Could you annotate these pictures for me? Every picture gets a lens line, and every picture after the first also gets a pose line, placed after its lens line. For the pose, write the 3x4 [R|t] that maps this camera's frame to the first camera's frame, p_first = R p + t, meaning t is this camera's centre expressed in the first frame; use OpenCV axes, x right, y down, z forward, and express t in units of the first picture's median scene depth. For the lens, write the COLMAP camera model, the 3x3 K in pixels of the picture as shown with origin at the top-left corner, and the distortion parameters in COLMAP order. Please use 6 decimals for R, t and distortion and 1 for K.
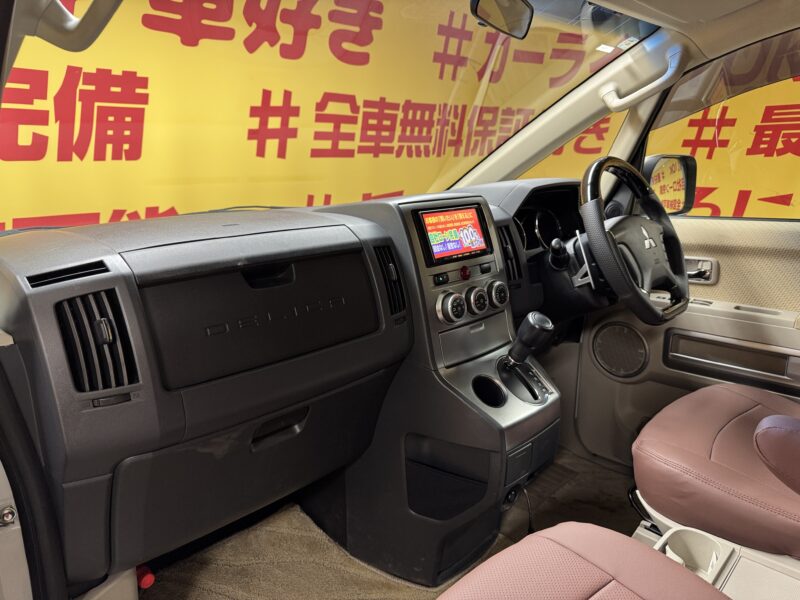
lens RADIAL K [[566.0, 0, 406.1], [0, 566.0, 303.4], [0, 0, 1]] dist [0.006439, -0.033299]
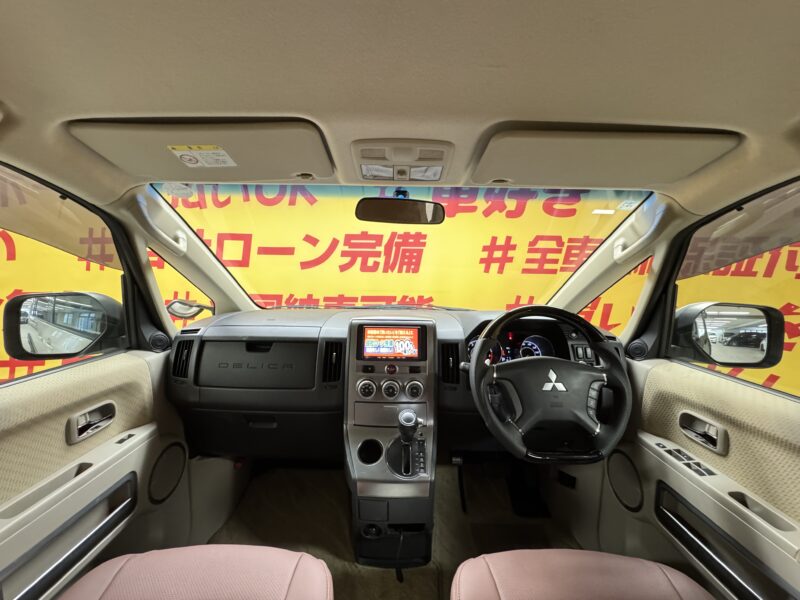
lens RADIAL K [[313.6, 0, 402.0], [0, 313.6, 299.7], [0, 0, 1]] dist [-0.013565, 0.000076]
pose [[0.692669, 0.104058, -0.713710, 0.329507], [-0.197856, 0.978991, -0.049287, -0.093688], [0.693587, 0.175351, 0.698705, 0.181861]]
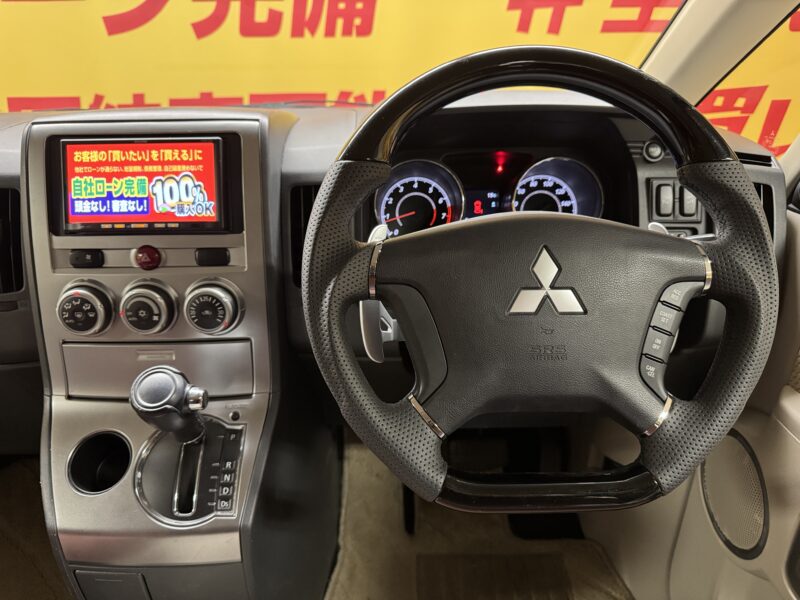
lens RADIAL K [[566.0, 0, 406.1], [0, 566.0, 303.4], [0, 0, 1]] dist [0.006439, -0.033299]
pose [[0.704499, 0.304966, -0.640841, 0.308427], [-0.173852, 0.949614, 0.260785, -0.094150], [0.688082, -0.072312, 0.722021, 0.353603]]
